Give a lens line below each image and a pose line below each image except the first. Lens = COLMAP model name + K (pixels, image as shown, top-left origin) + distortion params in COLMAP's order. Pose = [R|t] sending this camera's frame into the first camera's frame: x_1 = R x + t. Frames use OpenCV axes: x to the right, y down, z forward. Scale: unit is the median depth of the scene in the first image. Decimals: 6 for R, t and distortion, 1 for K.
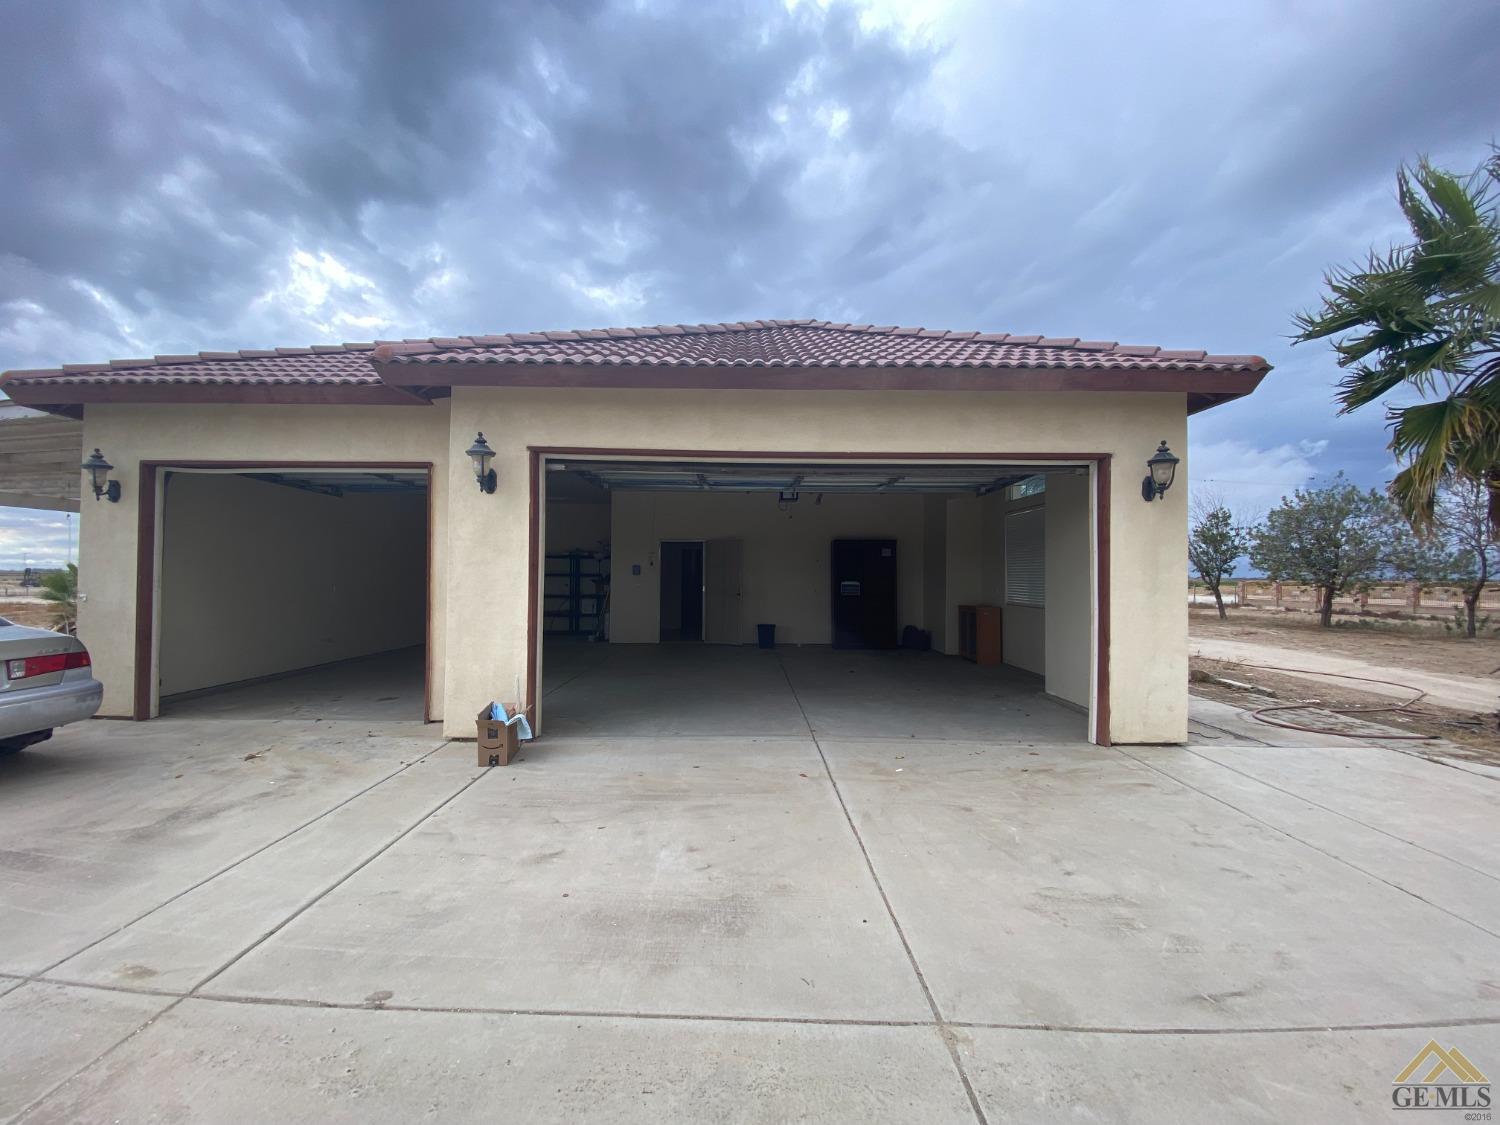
lens RADIAL K [[603.1, 0, 748.4], [0, 603.1, 563.3], [0, 0, 1]] dist [0.064415, -0.043898]
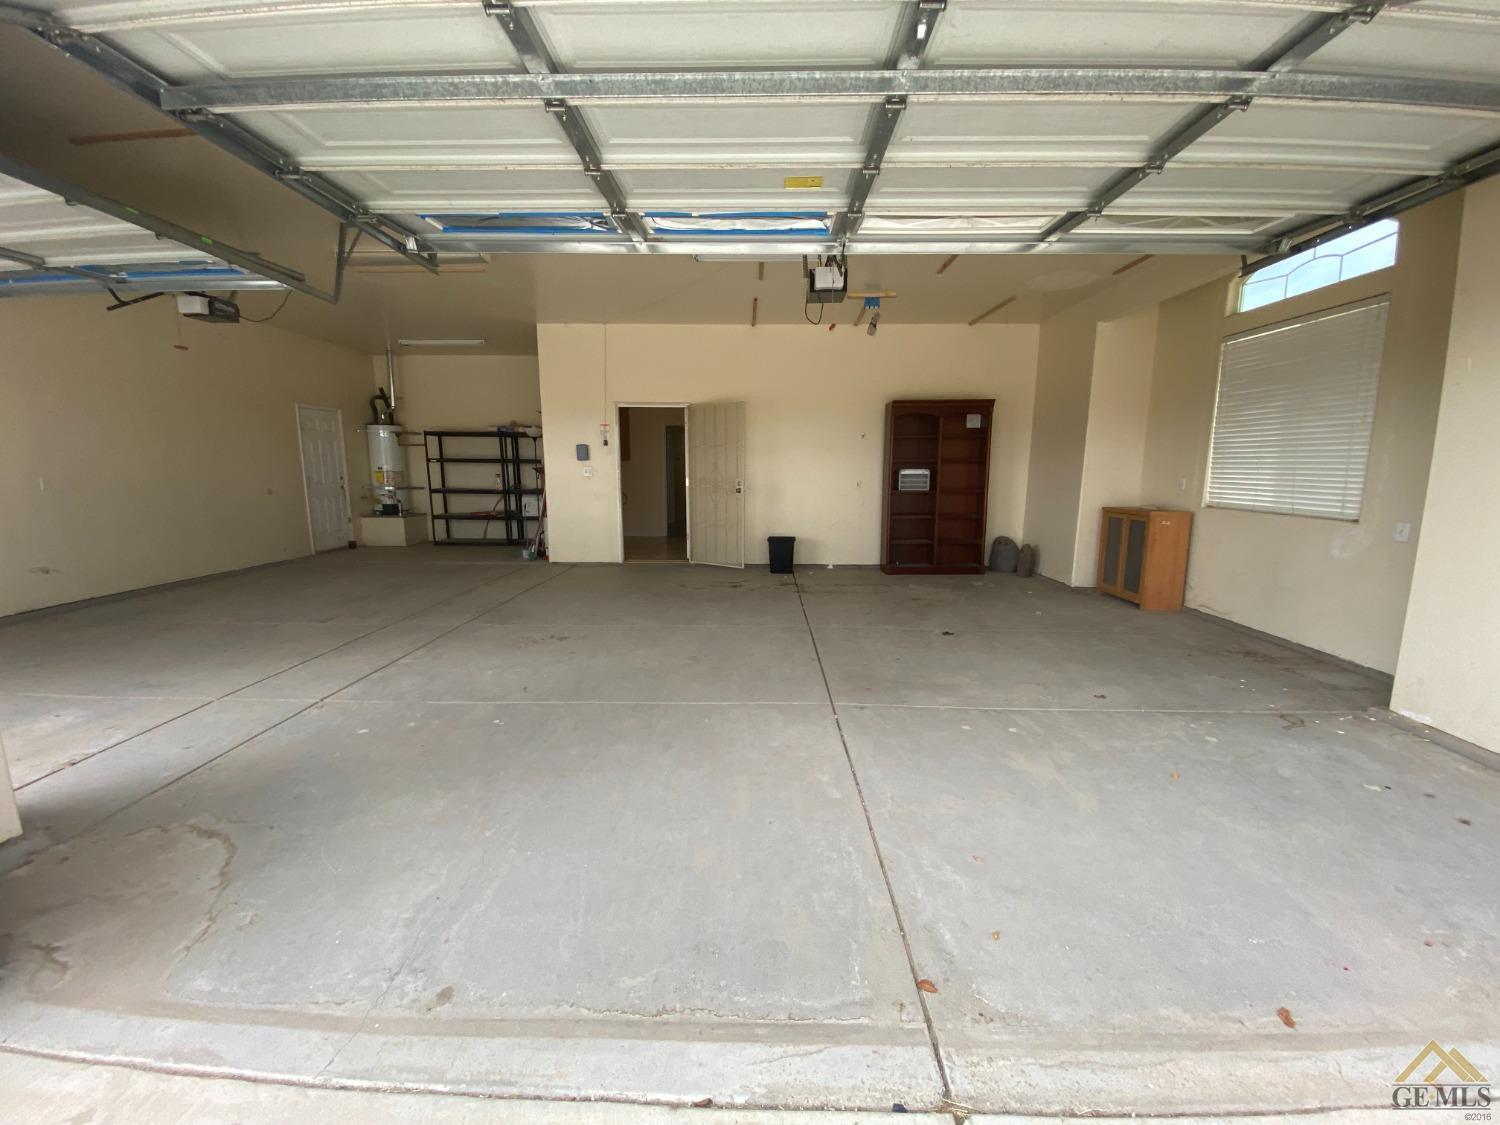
lens RADIAL K [[603.1, 0, 748.4], [0, 603.1, 563.3], [0, 0, 1]] dist [0.064415, -0.043898]
pose [[0.999578, 0.001208, -0.029040, 0.012667], [0.004054, 0.983575, 0.180456, 0.011779], [0.028781, -0.180497, 0.983154, 0.348292]]
